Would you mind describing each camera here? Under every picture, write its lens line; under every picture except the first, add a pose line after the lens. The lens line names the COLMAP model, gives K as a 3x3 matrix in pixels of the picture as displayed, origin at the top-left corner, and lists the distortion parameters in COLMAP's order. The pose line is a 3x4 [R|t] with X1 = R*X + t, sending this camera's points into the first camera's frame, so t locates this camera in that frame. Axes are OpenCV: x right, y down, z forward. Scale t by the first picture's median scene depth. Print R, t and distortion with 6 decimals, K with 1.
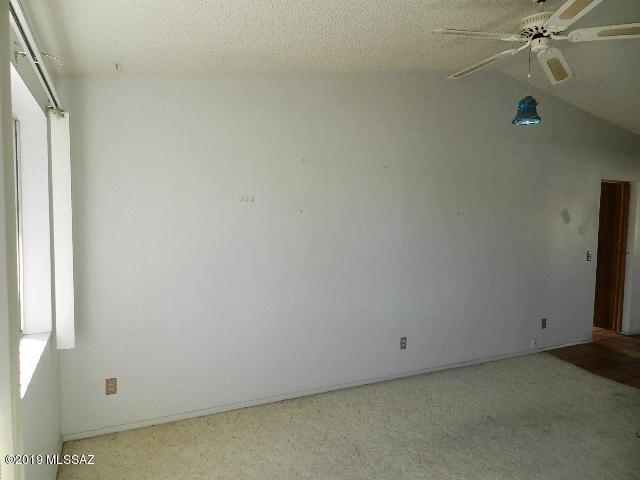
lens RADIAL K [[431.3, 0, 318.4], [0, 431.3, 240.8], [0, 0, 1]] dist [0.021333, 0.005728]
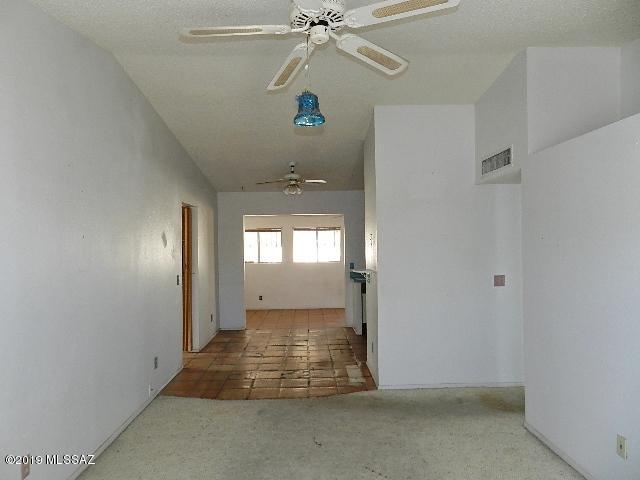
lens RADIAL K [[431.3, 0, 318.4], [0, 431.3, 242.2], [0, 0, 1]] dist [0.021333, 0.005728]
pose [[0.412064, -0.019938, 0.910937, -0.146524], [0.069471, 0.997538, -0.009592, -0.021528], [-0.908503, 0.067237, 0.412434, 0.371873]]
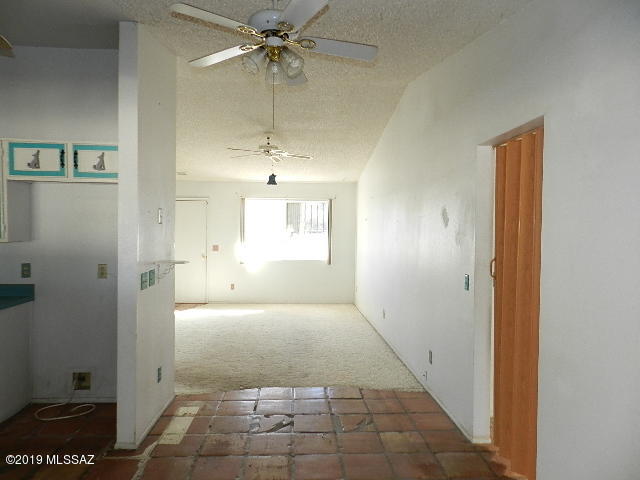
lens RADIAL K [[431.3, 0, 321.0], [0, 431.3, 238.6], [0, 0, 1]] dist [0.021333, 0.005728]
pose [[-0.379922, 0.007181, -0.924990, 1.457962], [-0.061823, 0.997537, 0.033137, -0.036744], [0.922950, 0.069775, -0.378543, 1.228384]]
